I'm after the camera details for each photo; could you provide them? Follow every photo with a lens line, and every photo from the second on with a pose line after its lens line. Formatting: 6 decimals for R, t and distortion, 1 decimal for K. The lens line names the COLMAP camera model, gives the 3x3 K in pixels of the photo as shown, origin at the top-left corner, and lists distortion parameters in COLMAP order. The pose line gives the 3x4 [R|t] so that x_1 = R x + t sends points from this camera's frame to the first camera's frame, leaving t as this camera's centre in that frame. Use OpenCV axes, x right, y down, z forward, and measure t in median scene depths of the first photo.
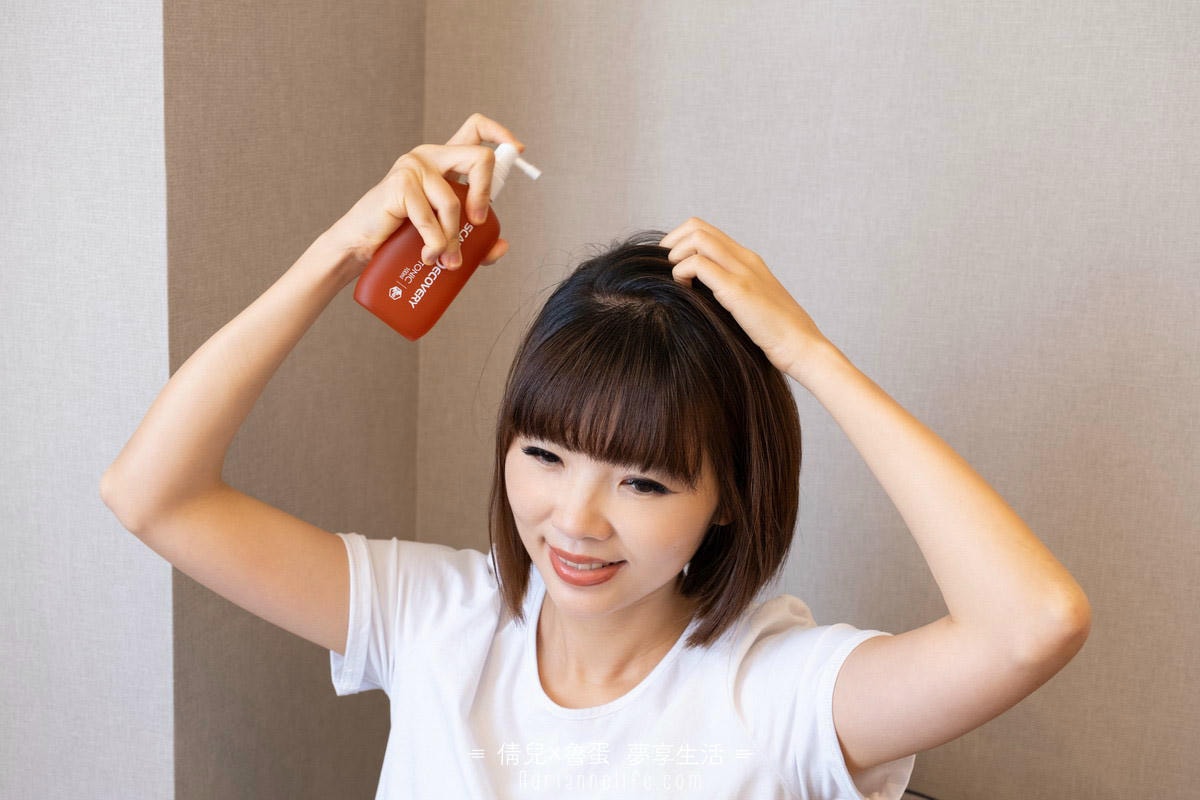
lens RADIAL K [[1617.4, 0, 600.0], [0, 1617.4, 400.0], [0, 0, 1]] dist [-0.009597, -0.037802]
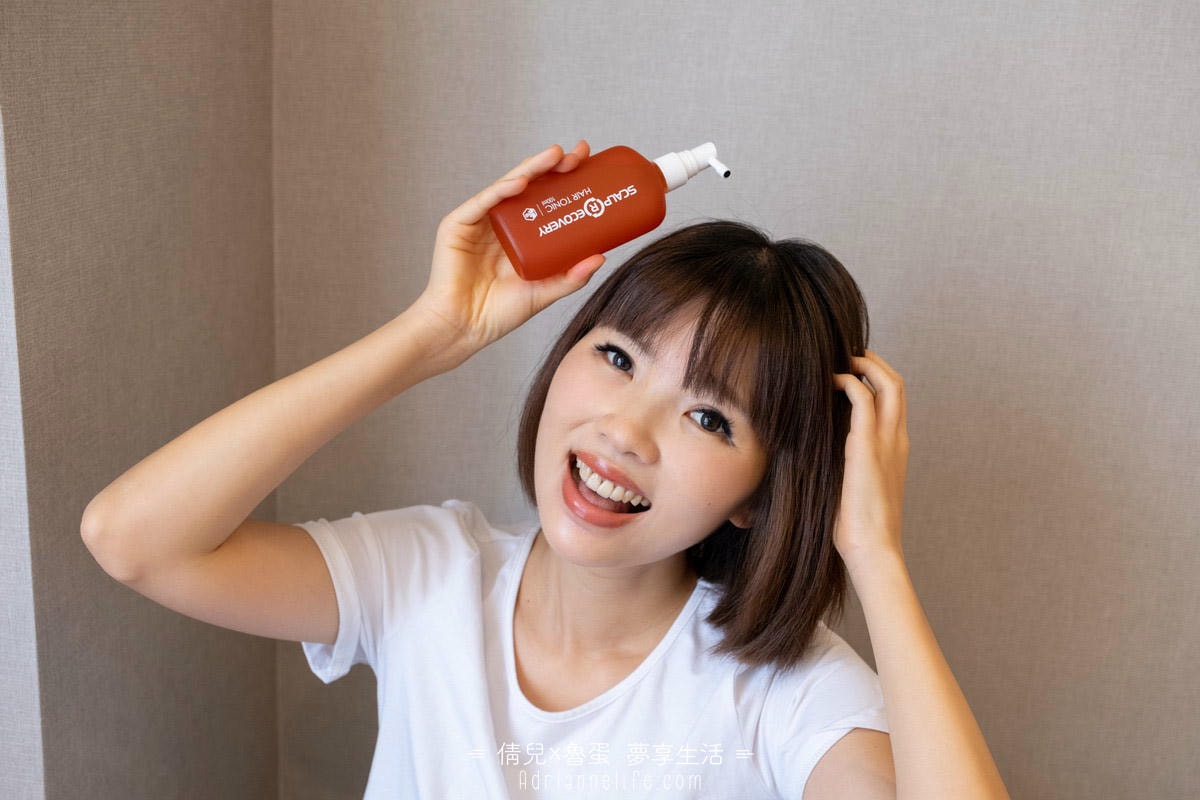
lens RADIAL K [[1377.2, 0, 598.9], [0, 1377.2, 412.2], [0, 0, 1]] dist [-0.010260, 0.000567]
pose [[0.979855, -0.043702, 0.194871, -0.101841], [0.028071, 0.996215, 0.082267, -0.038907], [-0.197728, -0.075140, 0.977373, 0.223032]]
